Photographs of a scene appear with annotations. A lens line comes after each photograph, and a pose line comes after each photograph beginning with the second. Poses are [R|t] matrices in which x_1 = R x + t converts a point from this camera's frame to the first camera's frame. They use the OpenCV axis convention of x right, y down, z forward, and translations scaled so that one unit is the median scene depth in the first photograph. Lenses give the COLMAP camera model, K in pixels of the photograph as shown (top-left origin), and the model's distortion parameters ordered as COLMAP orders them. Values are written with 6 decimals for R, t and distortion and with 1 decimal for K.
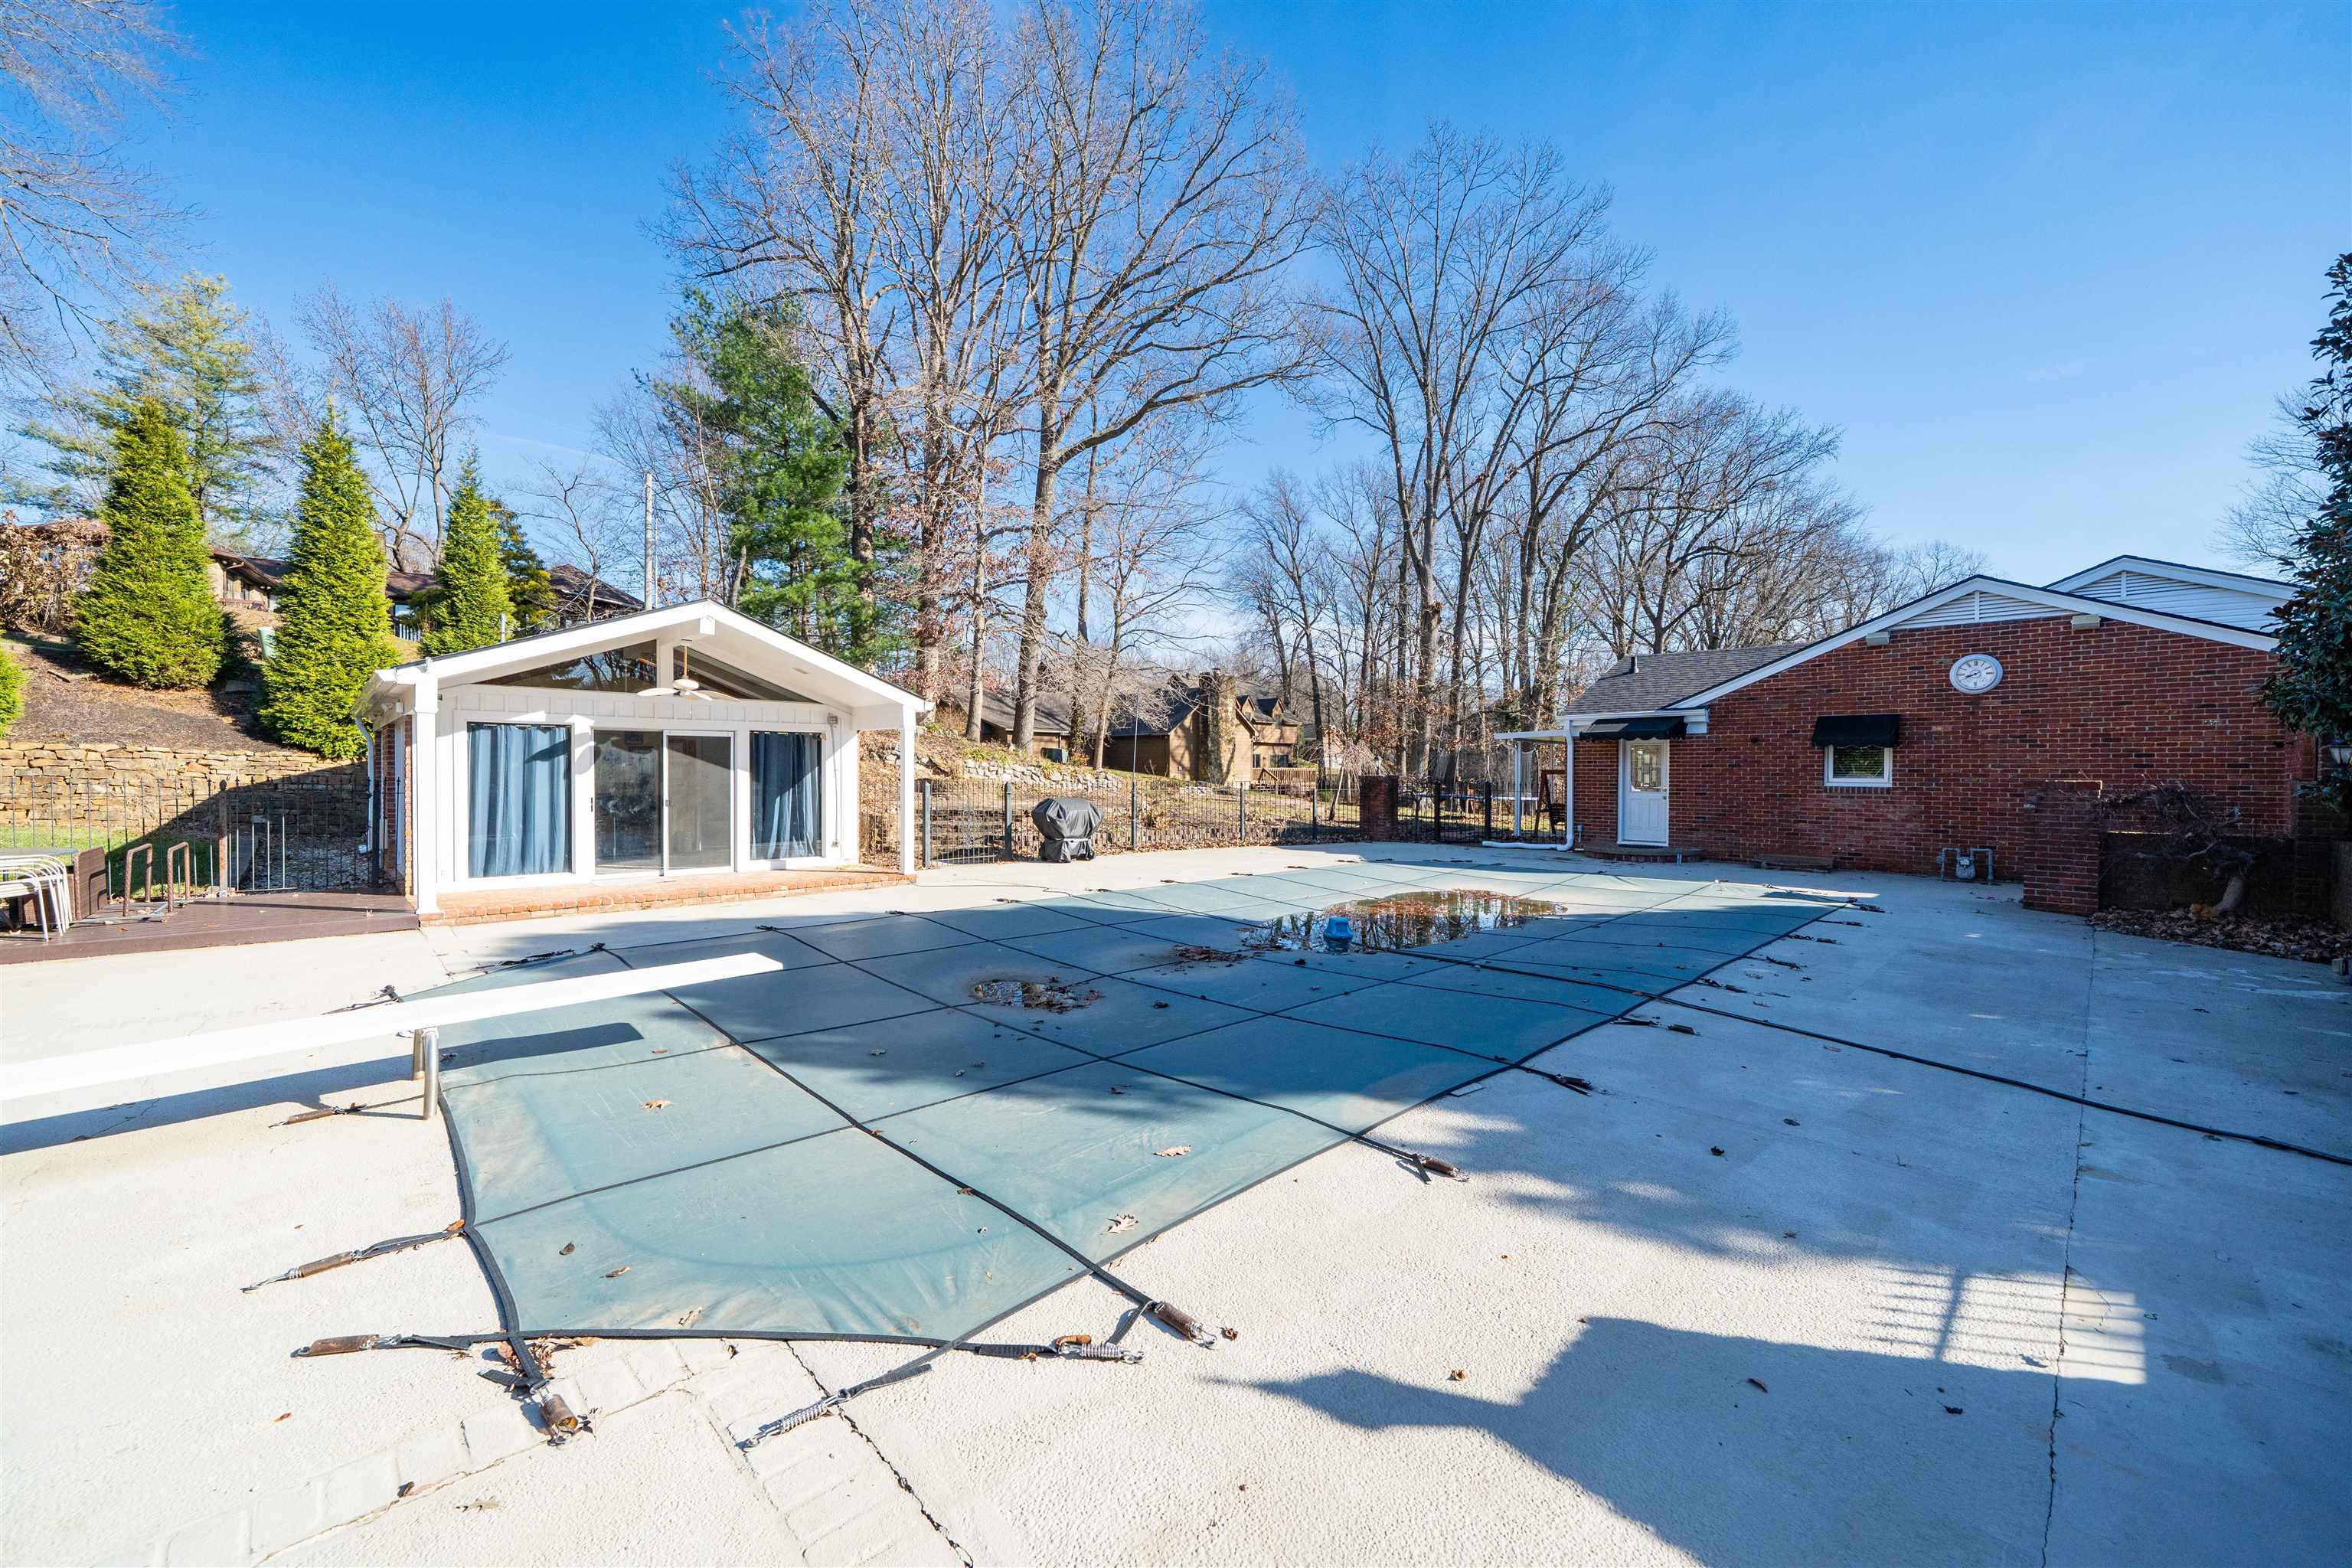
lens RADIAL K [[903.1, 0, 1179.9], [0, 903.1, 779.4], [0, 0, 1]] dist [0.001077, -0.000931]
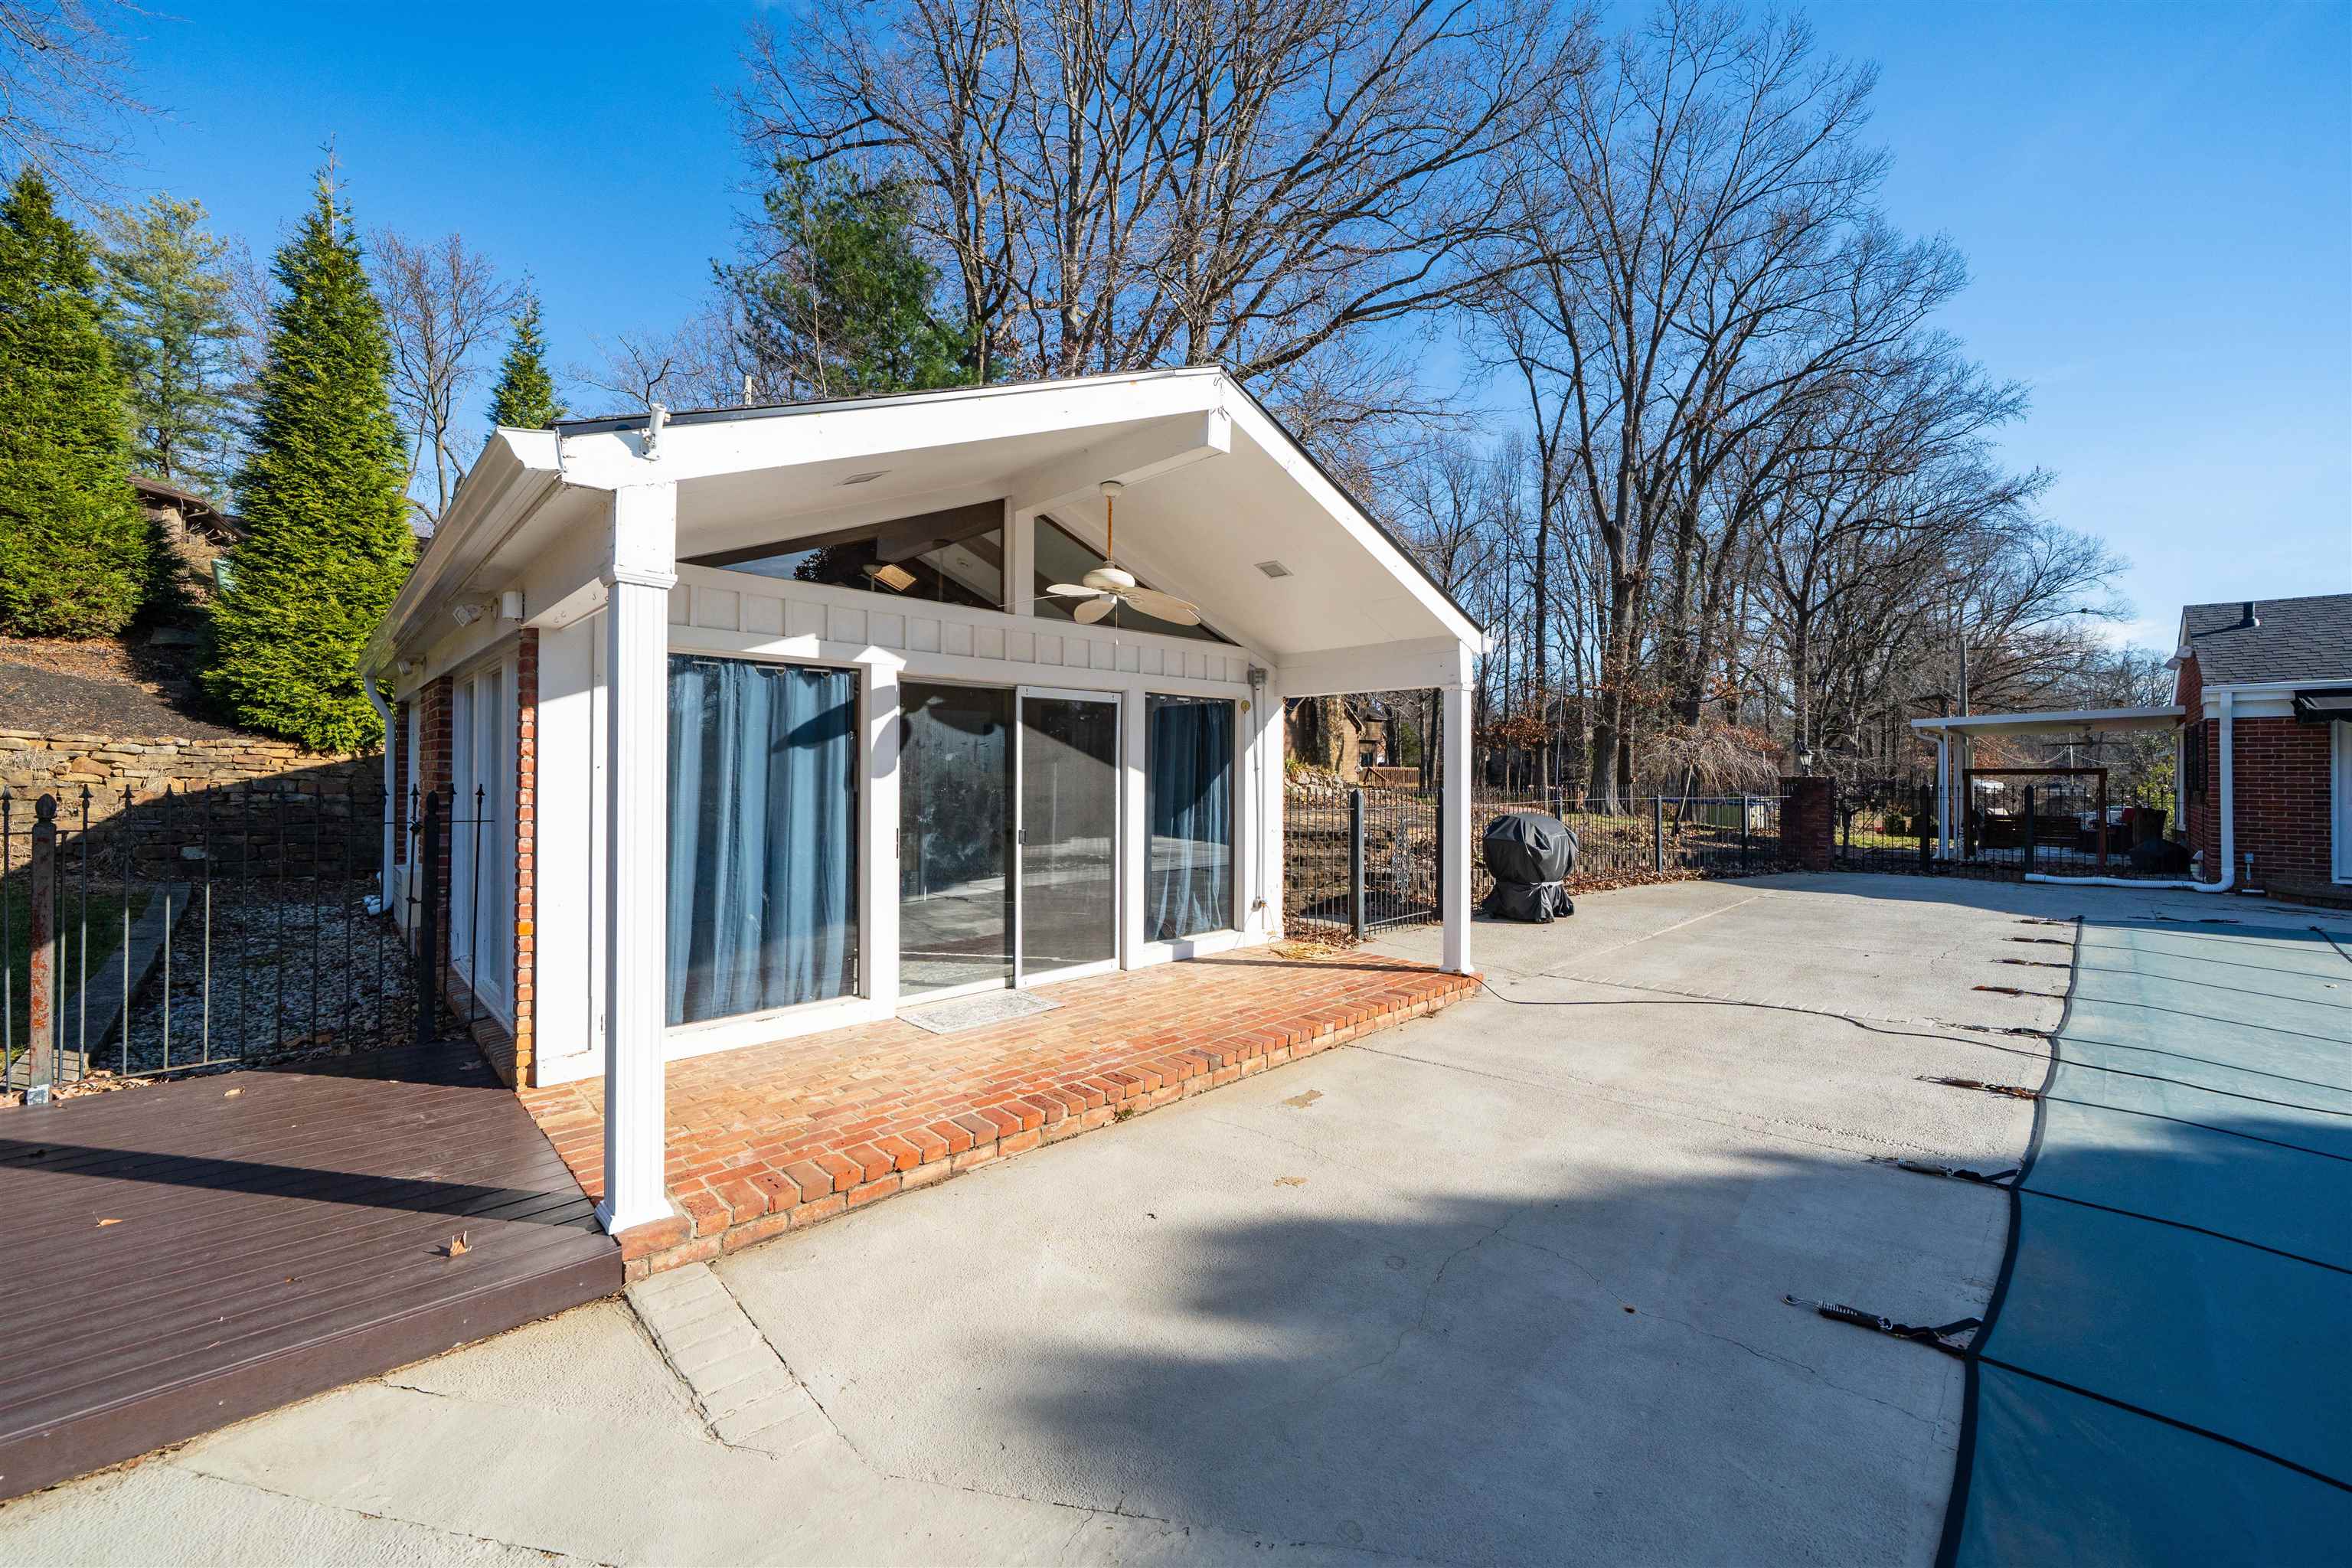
lens RADIAL K [[903.1, 0, 1174.4], [0, 903.1, 763.5], [0, 0, 1]] dist [0.001077, -0.000931]
pose [[0.999970, -0.000773, 0.007642, -0.366221], [0.000907, 0.999846, -0.017528, -0.003456], [-0.007628, 0.017534, 0.999817, 0.385095]]
